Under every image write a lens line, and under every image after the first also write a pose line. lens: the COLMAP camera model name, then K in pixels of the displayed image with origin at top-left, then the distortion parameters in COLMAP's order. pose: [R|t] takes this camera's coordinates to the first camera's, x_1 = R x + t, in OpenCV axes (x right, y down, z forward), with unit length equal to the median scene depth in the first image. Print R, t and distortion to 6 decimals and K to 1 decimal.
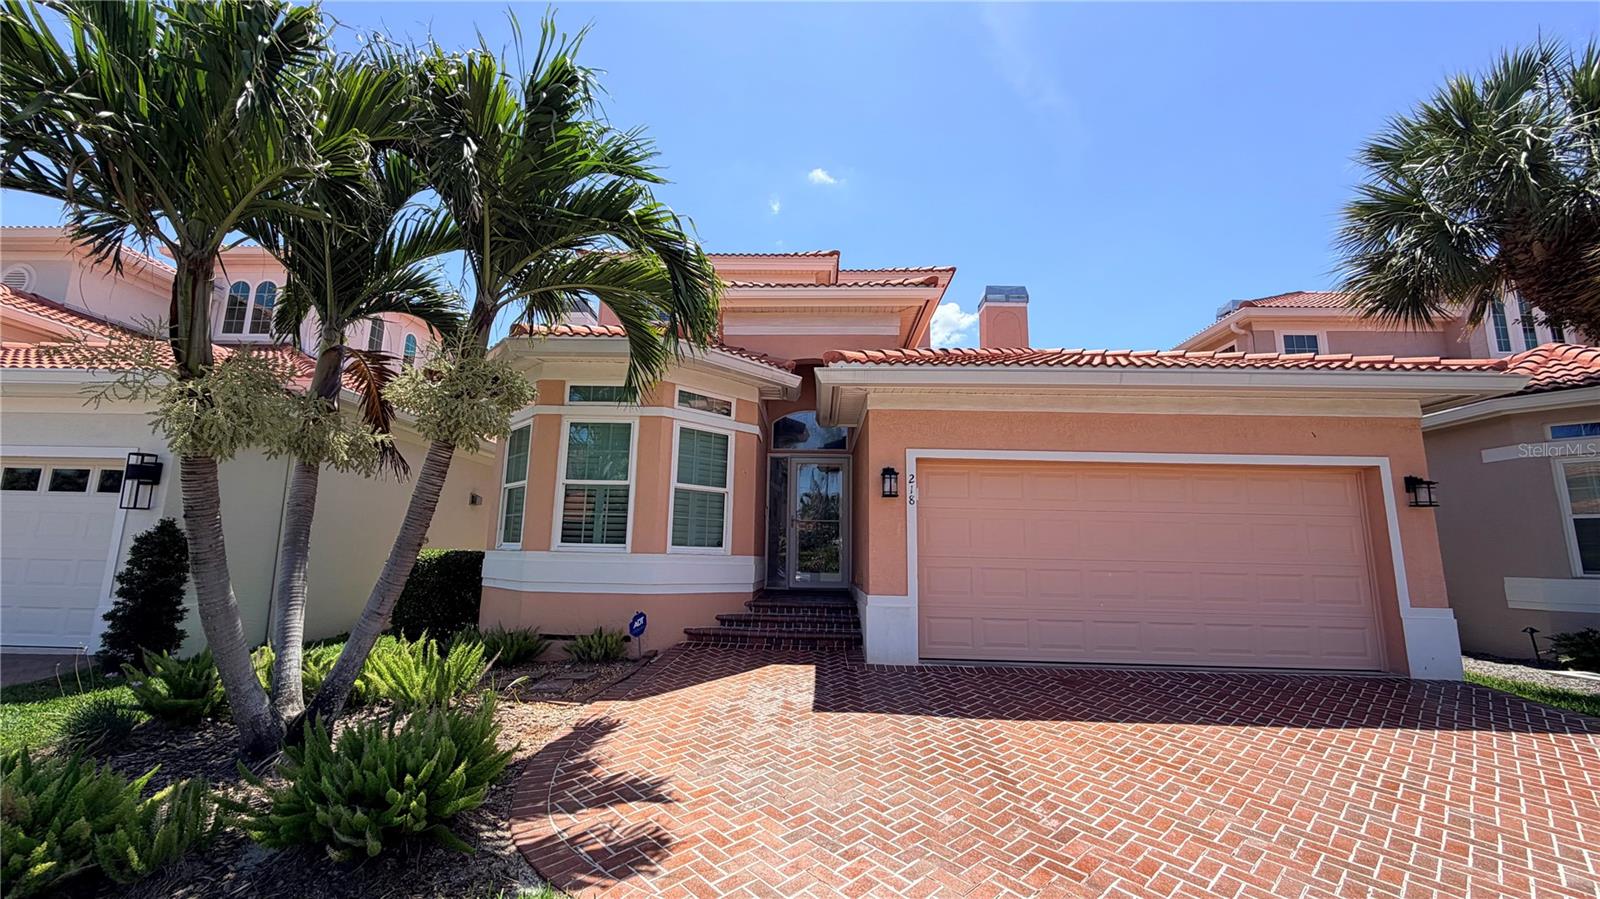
lens RADIAL K [[634.3, 0, 794.9], [0, 634.3, 447.6], [0, 0, 1]] dist [-0.000257, 0.000297]
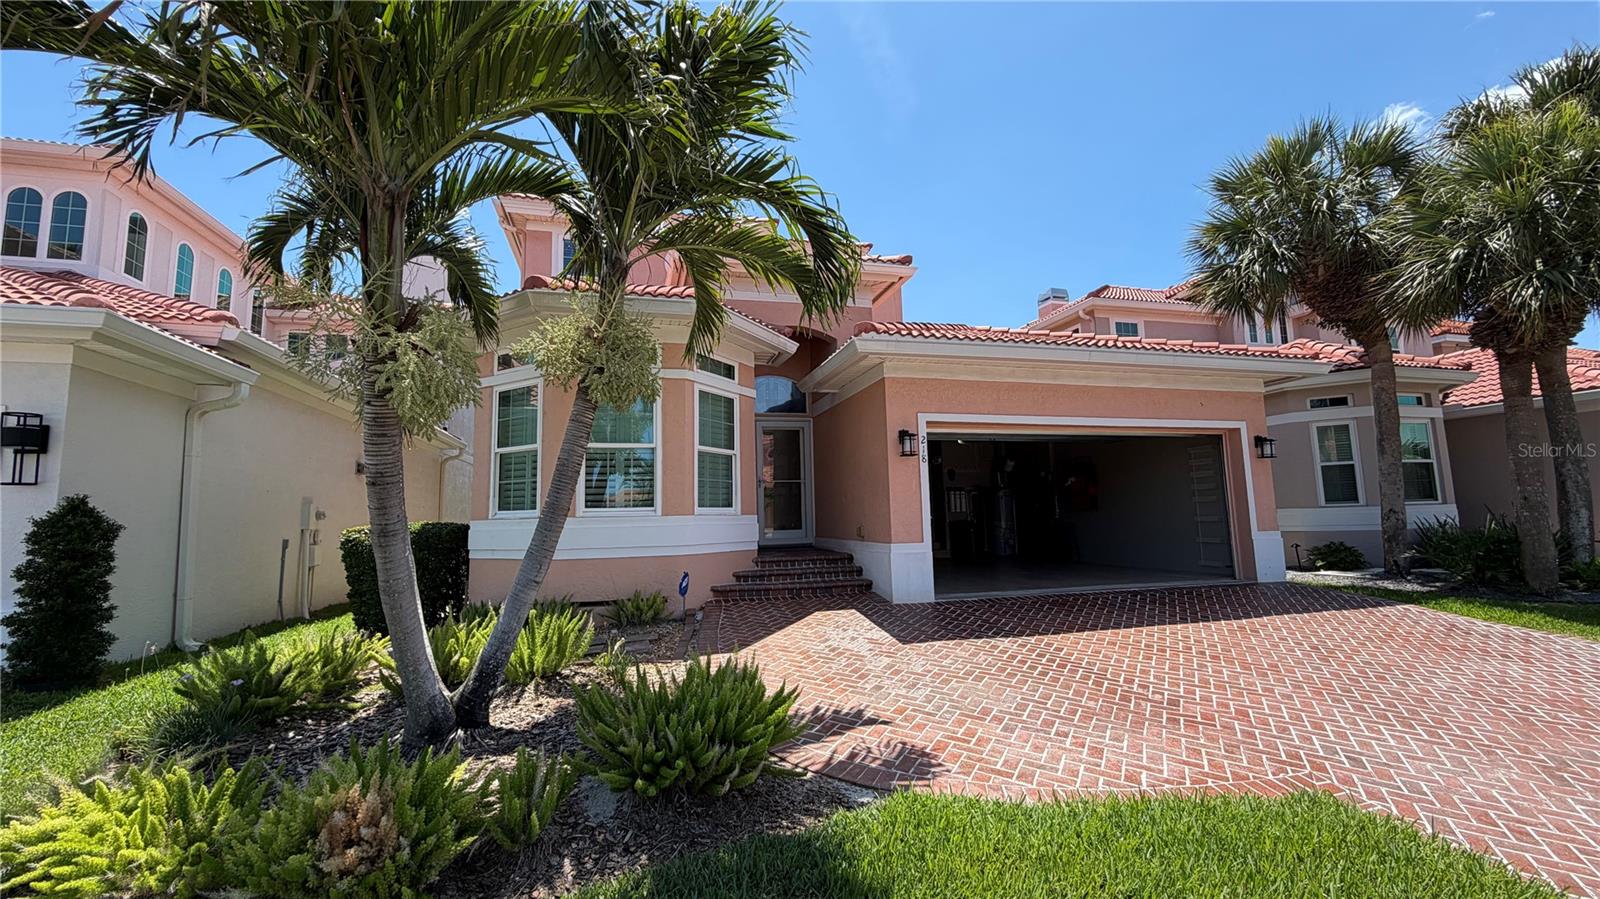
lens RADIAL K [[634.3, 0, 791.7], [0, 634.3, 444.6], [0, 0, 1]] dist [-0.000257, 0.000297]
pose [[0.957789, -0.008268, 0.287354, -0.342606], [-0.007148, 0.998592, 0.052560, 0.000184], [-0.287384, -0.052396, 0.956381, -0.008997]]
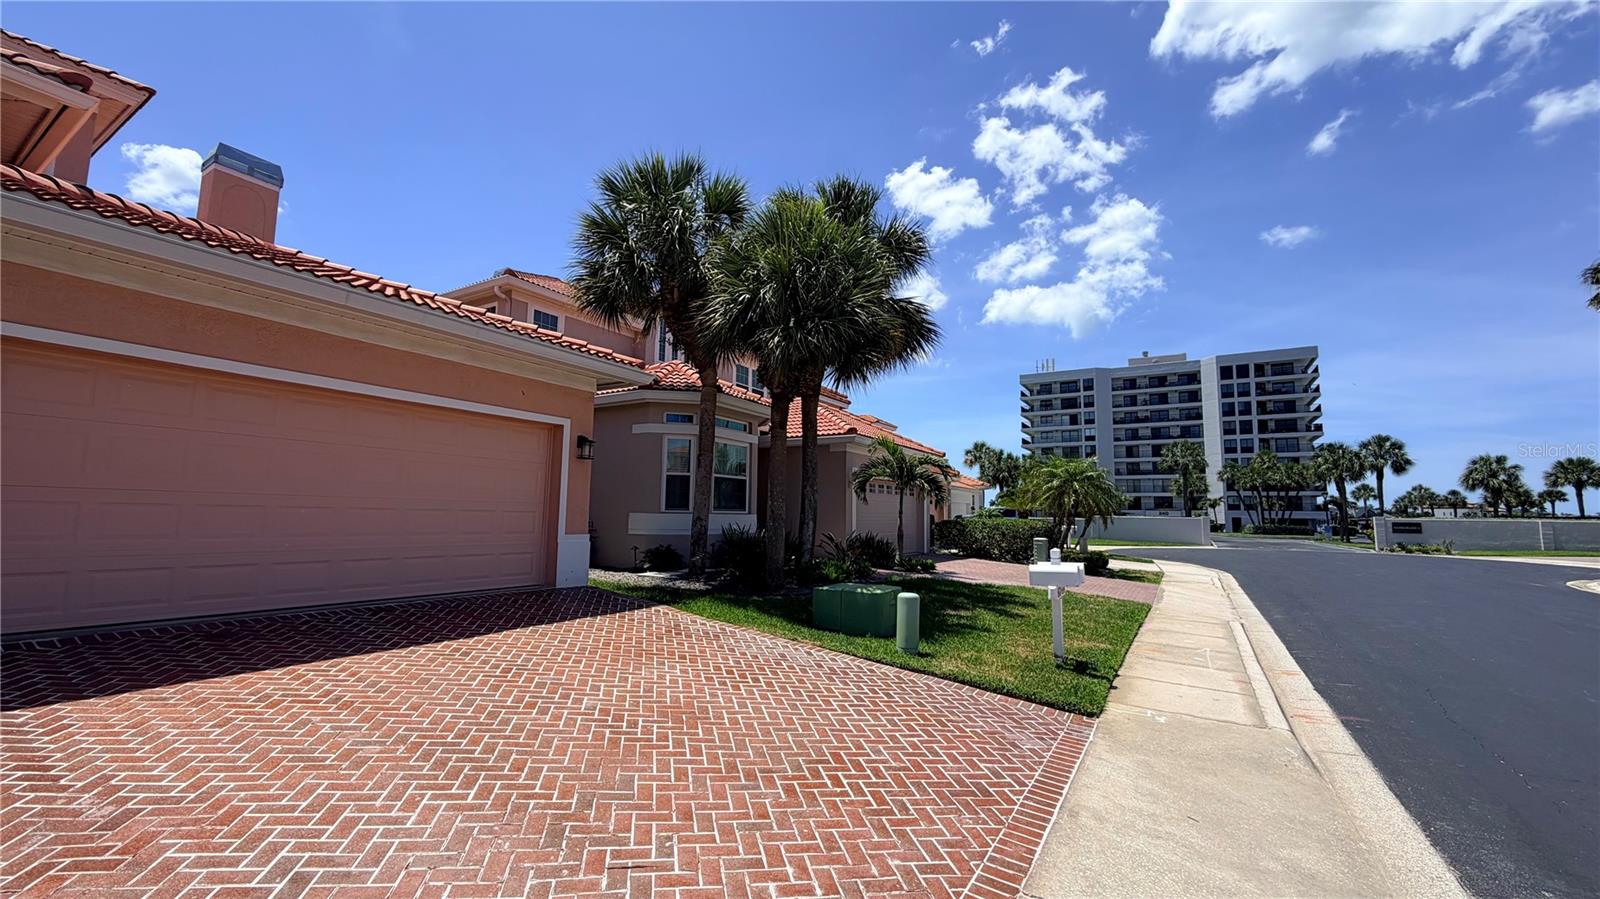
lens RADIAL K [[634.3, 0, 790.1], [0, 634.3, 451.7], [0, 0, 1]] dist [-0.000257, 0.000297]
pose [[0.503059, 0.076098, 0.860896, 0.057431], [-0.154453, 0.987996, 0.002920, 0.006512], [-0.850339, -0.134436, 0.508773, -0.033771]]
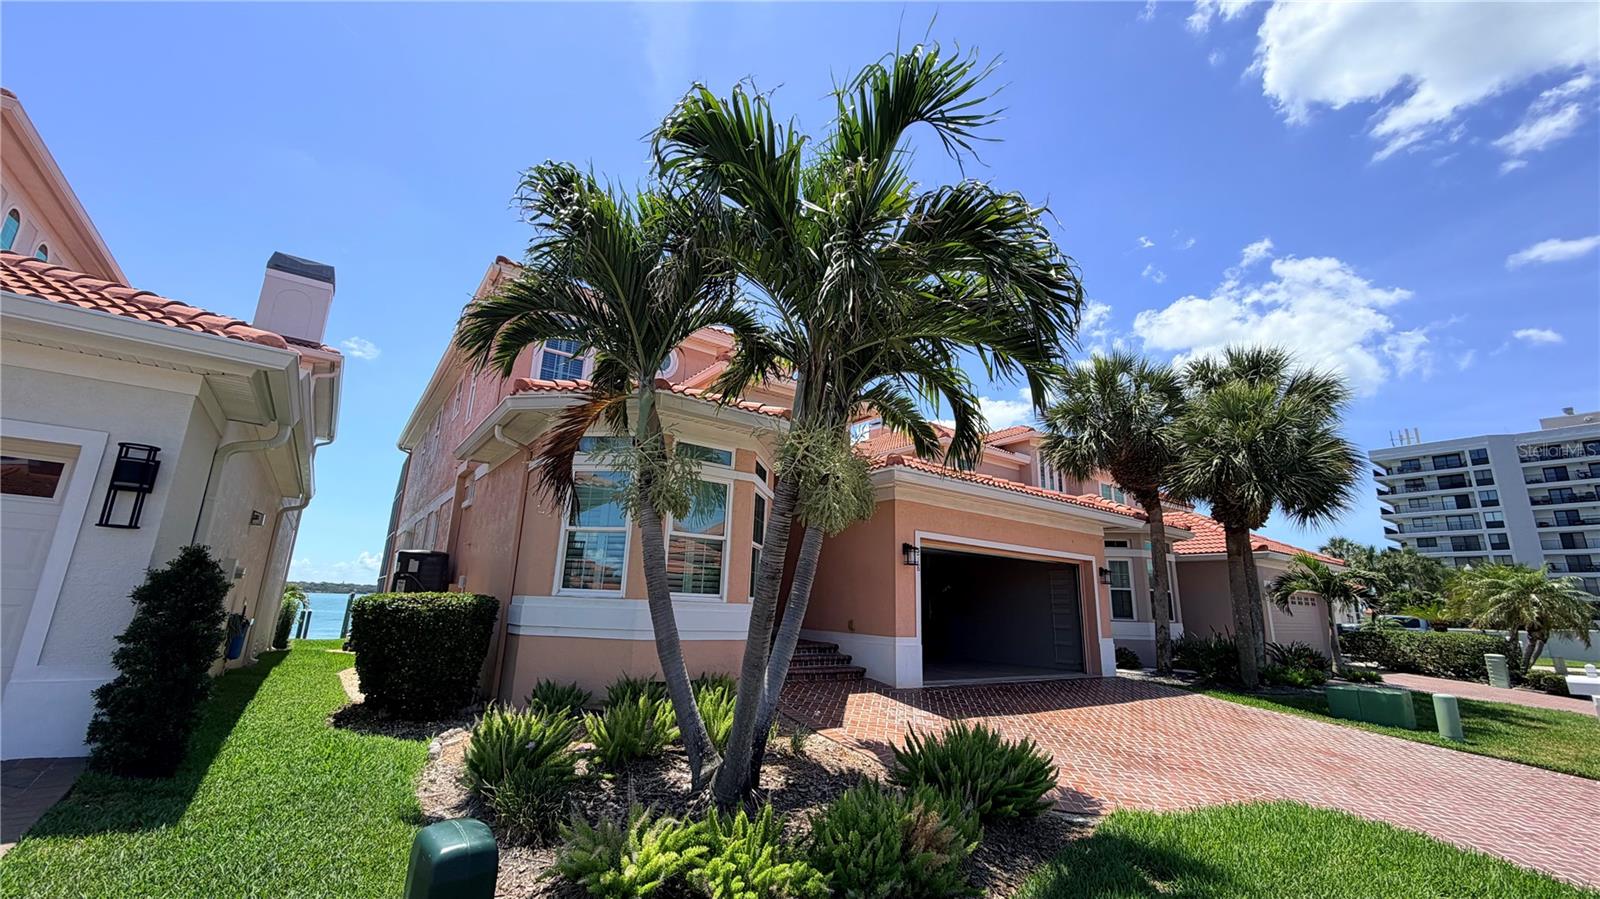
lens RADIAL K [[634.3, 0, 794.0], [0, 634.3, 448.5], [0, 0, 1]] dist [-0.000257, 0.000297]
pose [[0.788641, 0.156871, 0.594505, -0.852879], [-0.123362, 0.987614, -0.096953, -0.007719], [-0.602351, 0.003122, 0.798225, 0.040877]]
